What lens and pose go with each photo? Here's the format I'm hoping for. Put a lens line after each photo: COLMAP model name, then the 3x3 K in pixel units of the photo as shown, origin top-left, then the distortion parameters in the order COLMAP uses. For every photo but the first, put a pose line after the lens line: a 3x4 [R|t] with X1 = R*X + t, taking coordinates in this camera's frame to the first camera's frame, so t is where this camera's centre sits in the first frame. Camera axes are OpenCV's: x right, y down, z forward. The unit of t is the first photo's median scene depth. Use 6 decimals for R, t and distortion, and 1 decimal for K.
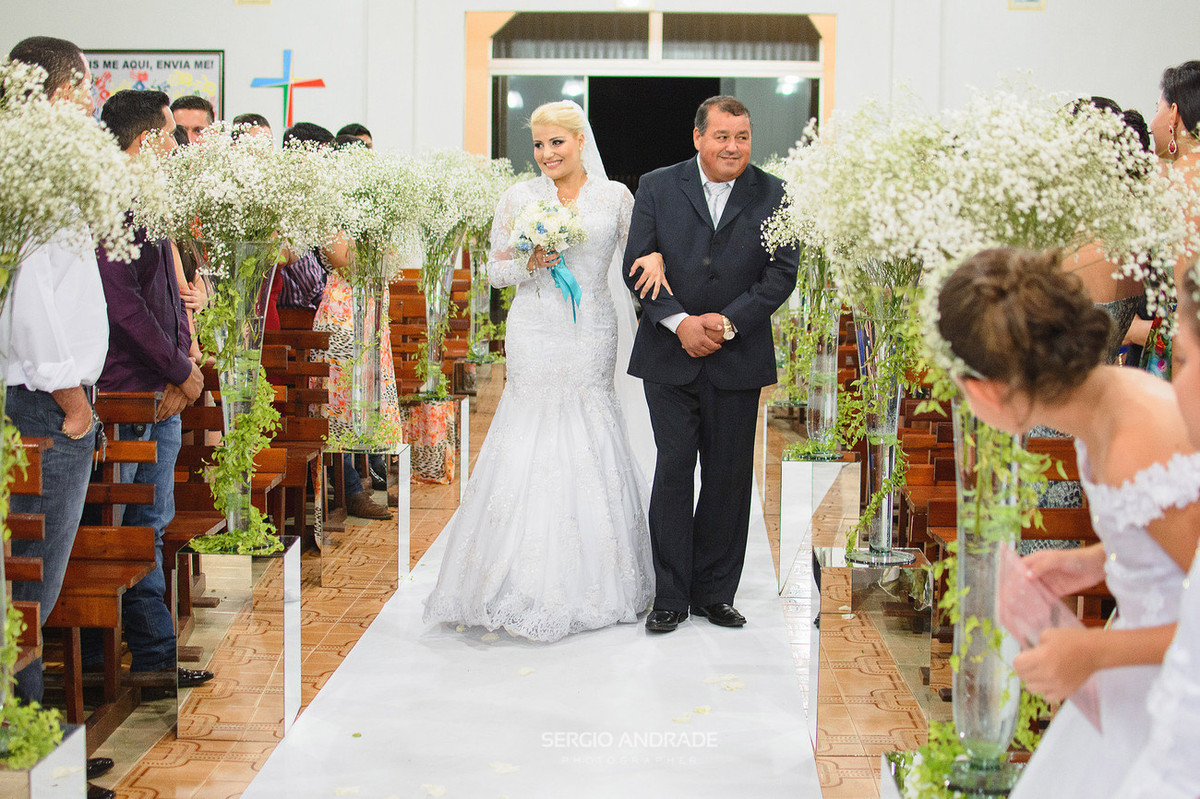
lens RADIAL K [[1811.0, 0, 600.0], [0, 1811.0, 399.5], [0, 0, 1]] dist [-0.178146, -0.021288]
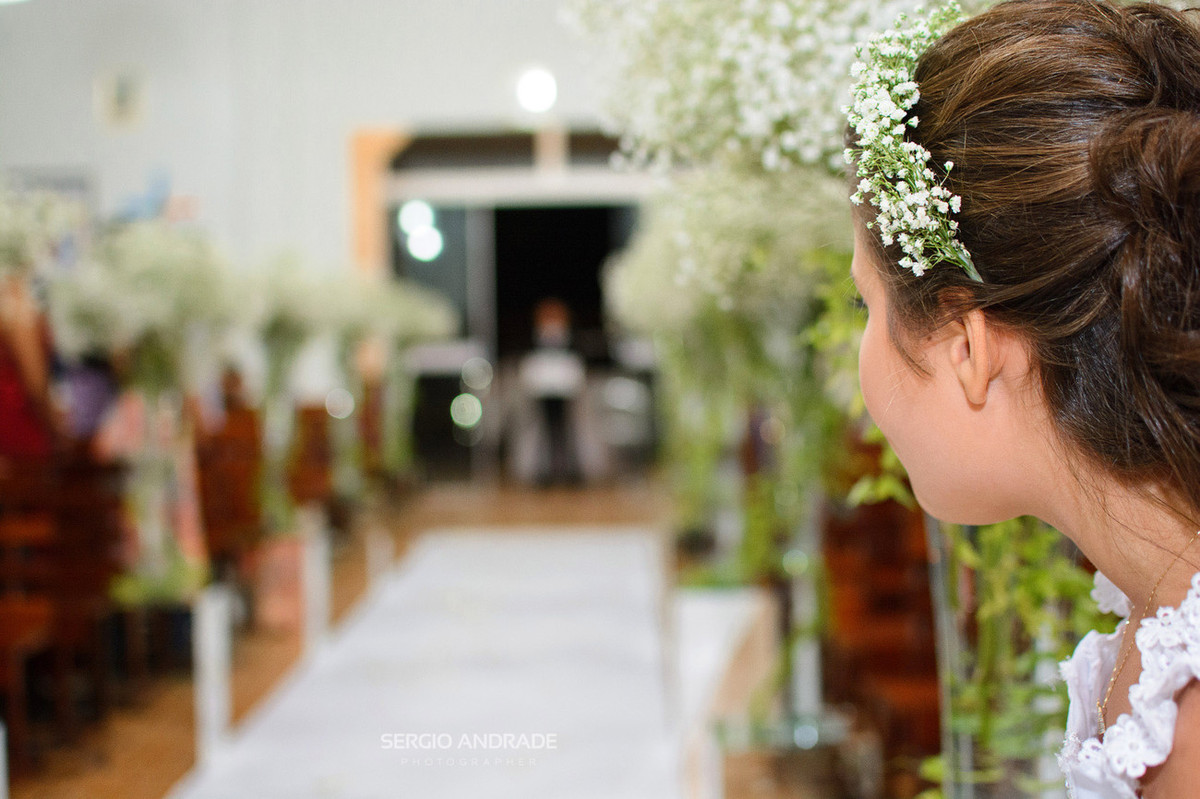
lens RADIAL K [[1811.0, 0, 600.0], [0, 1811.0, 399.5], [0, 0, 1]] dist [-0.178146, -0.021288]
pose [[0.998463, -0.028806, 0.047347, 0.044294], [0.032244, 0.996772, -0.073528, 0.006759], [-0.045076, 0.074941, 0.996169, 0.267851]]
